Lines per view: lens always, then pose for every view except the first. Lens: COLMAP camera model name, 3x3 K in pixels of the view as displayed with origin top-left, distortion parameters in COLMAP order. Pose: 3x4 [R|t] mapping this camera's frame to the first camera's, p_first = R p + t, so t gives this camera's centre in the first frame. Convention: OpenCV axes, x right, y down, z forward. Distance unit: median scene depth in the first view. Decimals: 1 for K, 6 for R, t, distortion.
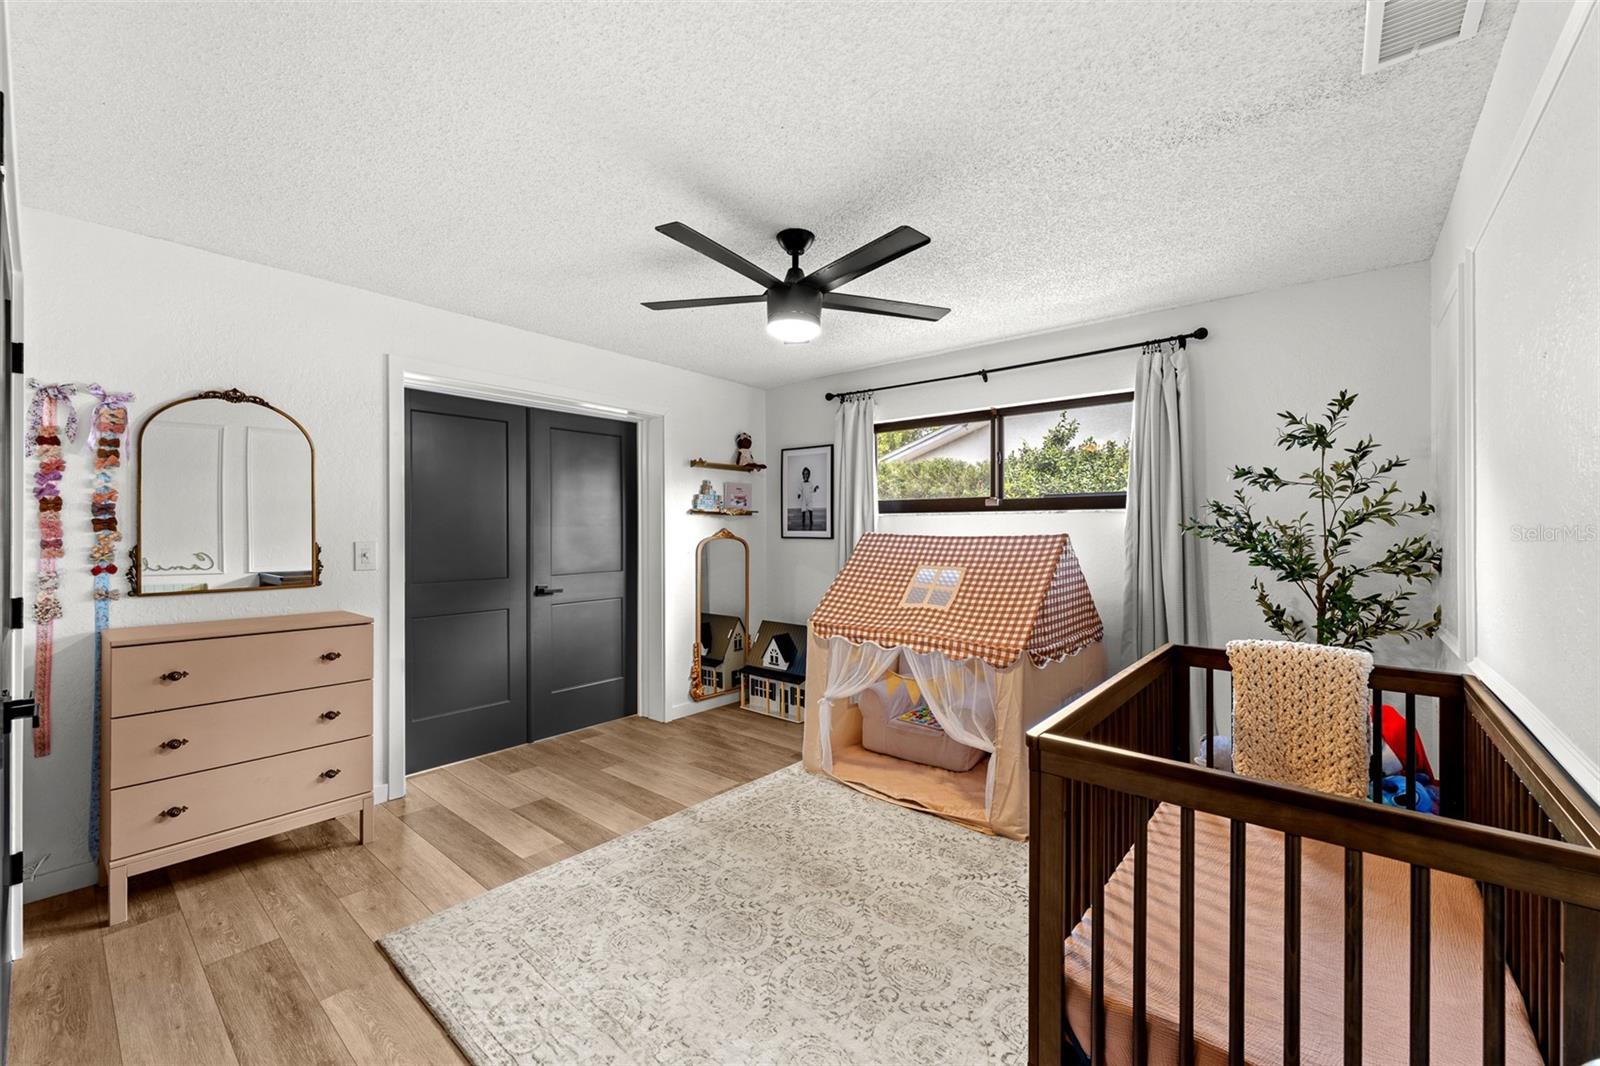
lens RADIAL K [[640.2, 0, 804.6], [0, 640.2, 533.9], [0, 0, 1]] dist [0.000334, 0.000098]
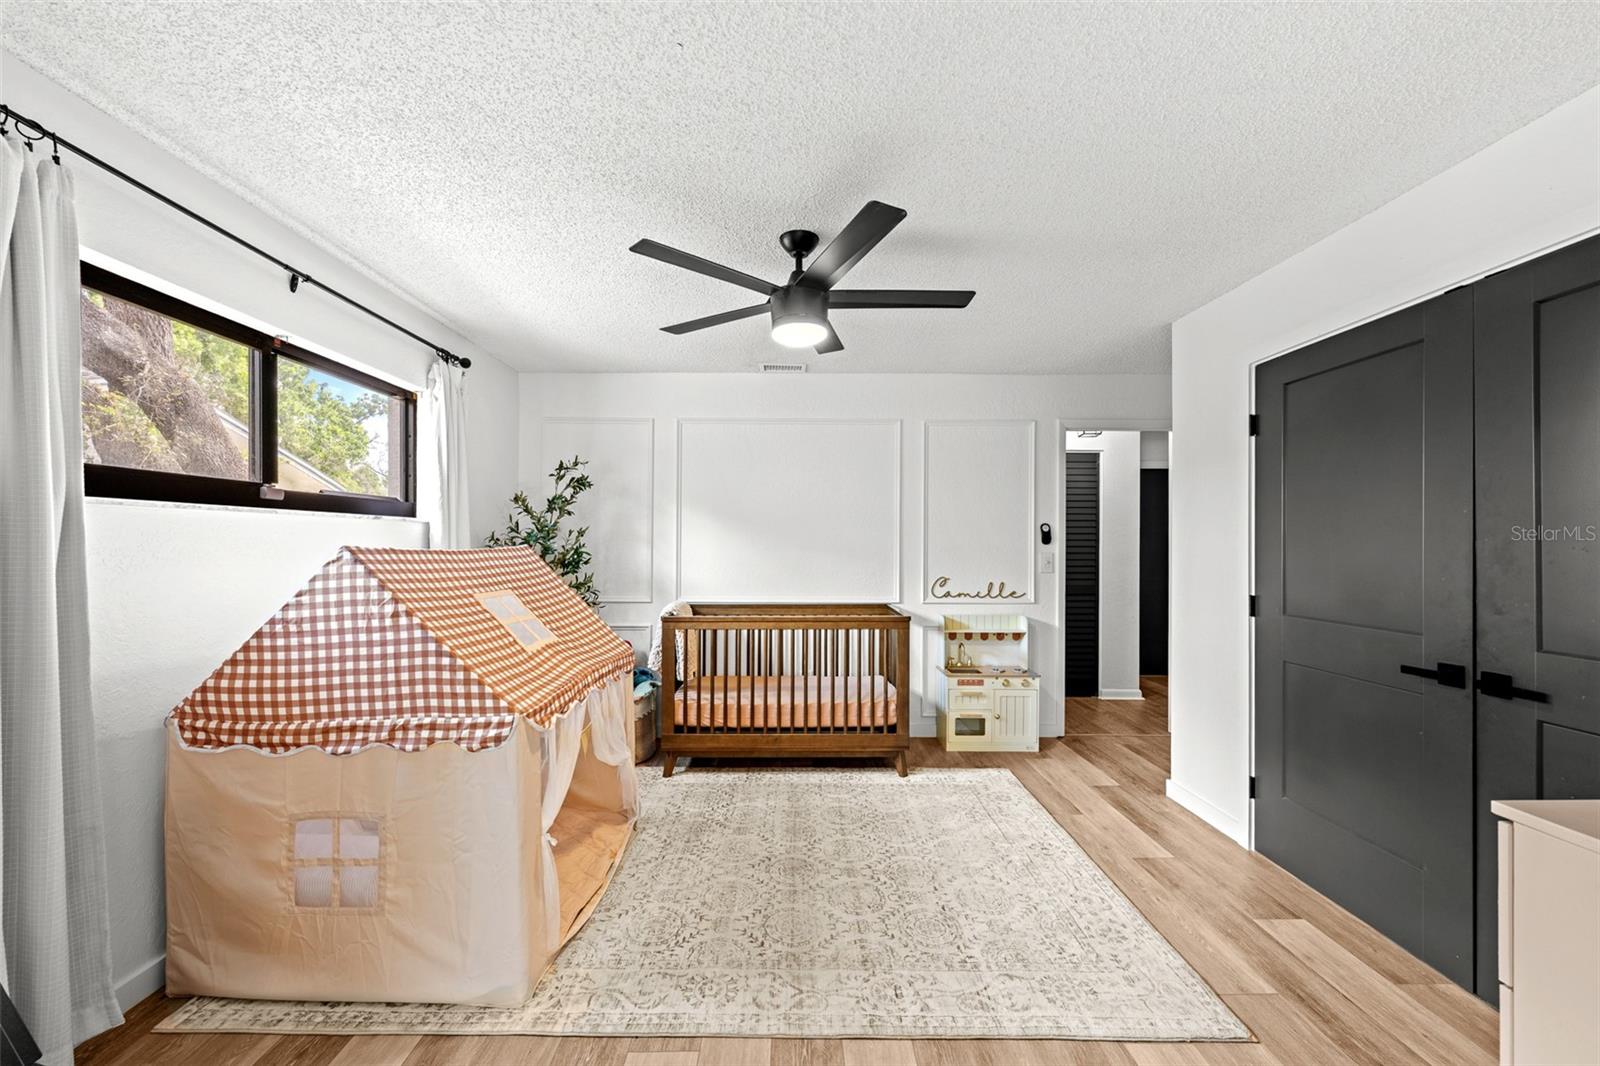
lens RADIAL K [[640.2, 0, 794.8], [0, 640.2, 542.0], [0, 0, 1]] dist [0.000334, 0.000098]
pose [[-0.643638, -0.001405, 0.765329, -0.774382], [0.002520, 0.999989, 0.003955, -0.009851], [-0.765326, 0.004474, -0.643627, 1.680855]]
